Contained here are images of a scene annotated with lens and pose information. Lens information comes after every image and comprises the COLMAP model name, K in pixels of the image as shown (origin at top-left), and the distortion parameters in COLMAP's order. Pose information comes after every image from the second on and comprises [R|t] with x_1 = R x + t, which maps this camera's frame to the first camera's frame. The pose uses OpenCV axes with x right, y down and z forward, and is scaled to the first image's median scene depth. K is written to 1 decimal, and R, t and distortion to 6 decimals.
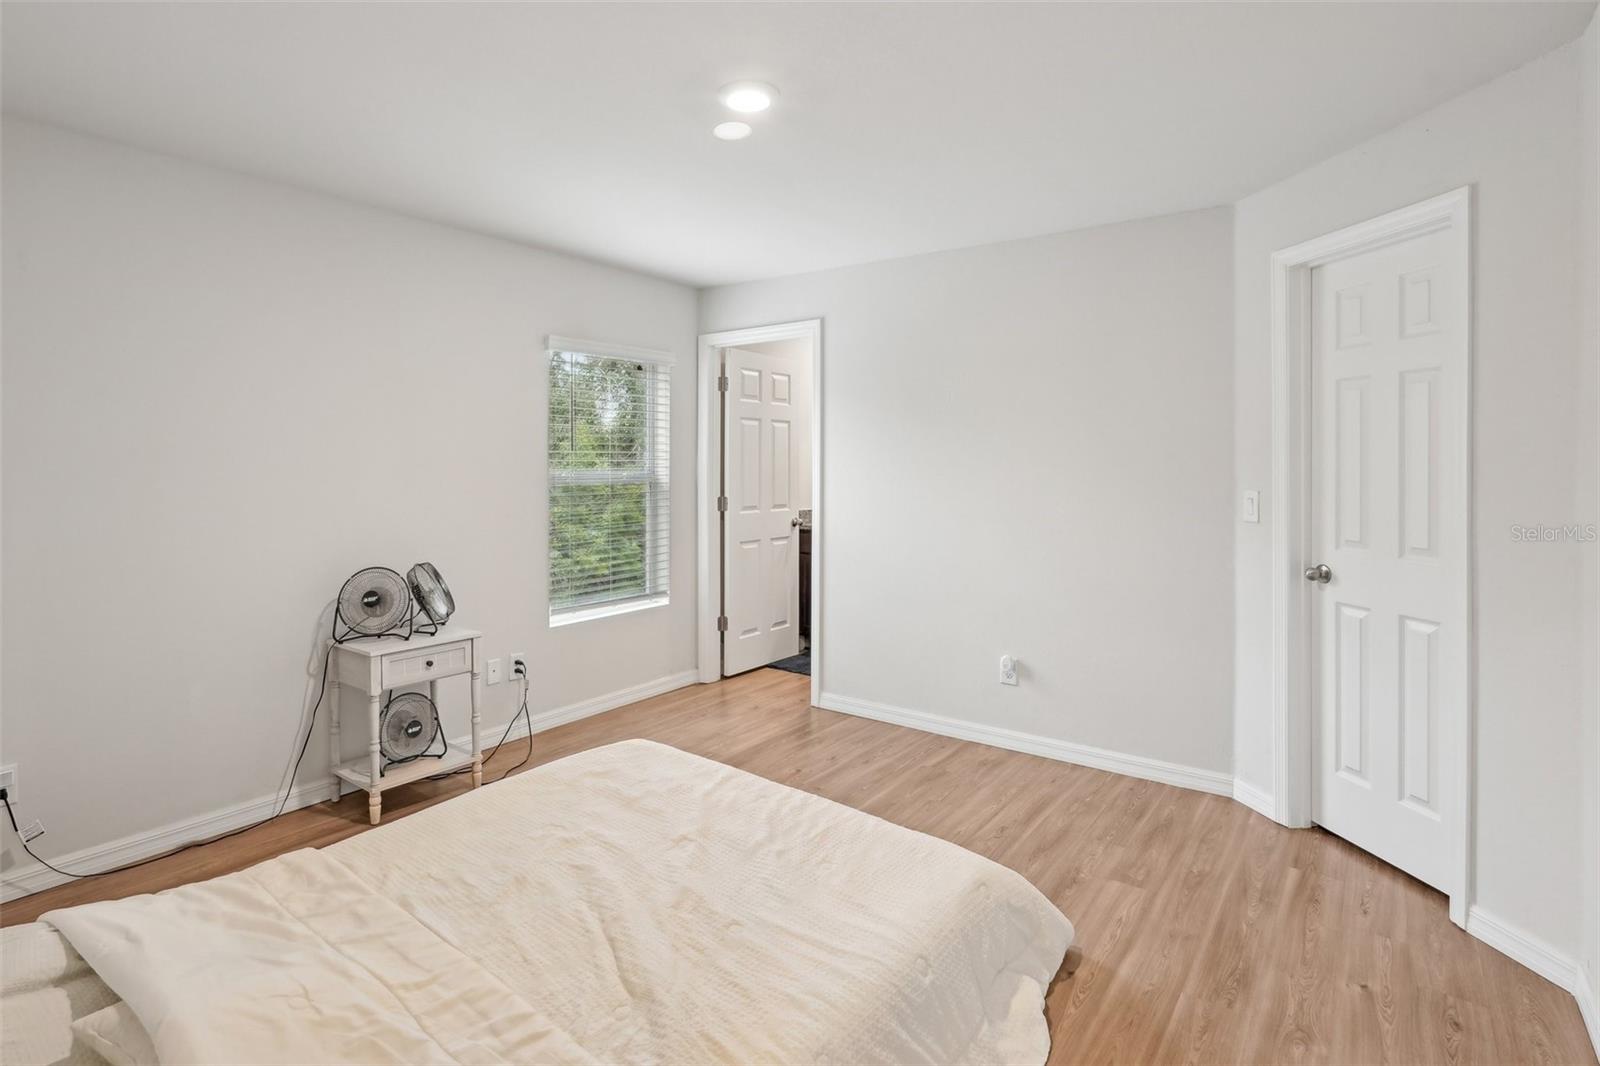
lens RADIAL K [[832.1, 0, 749.3], [0, 832.1, 464.8], [0, 0, 1]] dist [-0.000190, 0.001333]
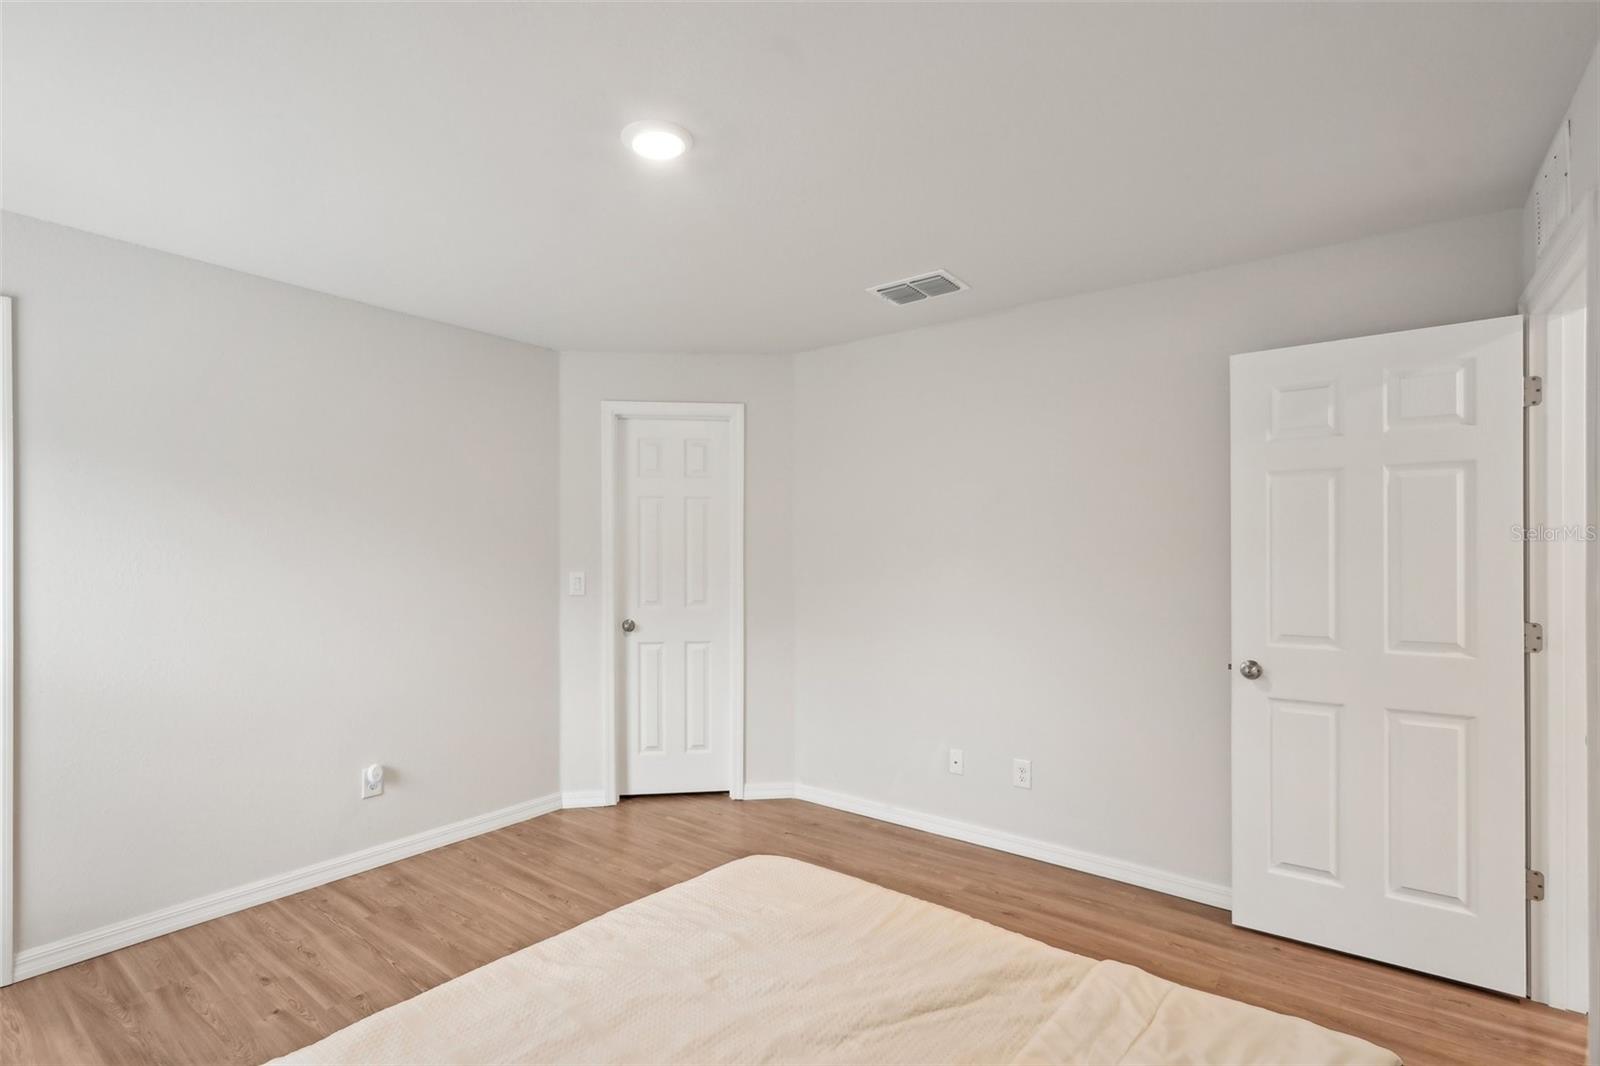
lens RADIAL K [[739.5, 0, 817.2], [0, 739.5, 542.3], [0, 0, 1]] dist [-0.001041, 0.006917]
pose [[-0.021259, 0.015633, 0.999652, -0.607964], [0.003100, 0.999874, -0.015570, 0.002515], [-0.999769, 0.002768, -0.021305, 0.640228]]
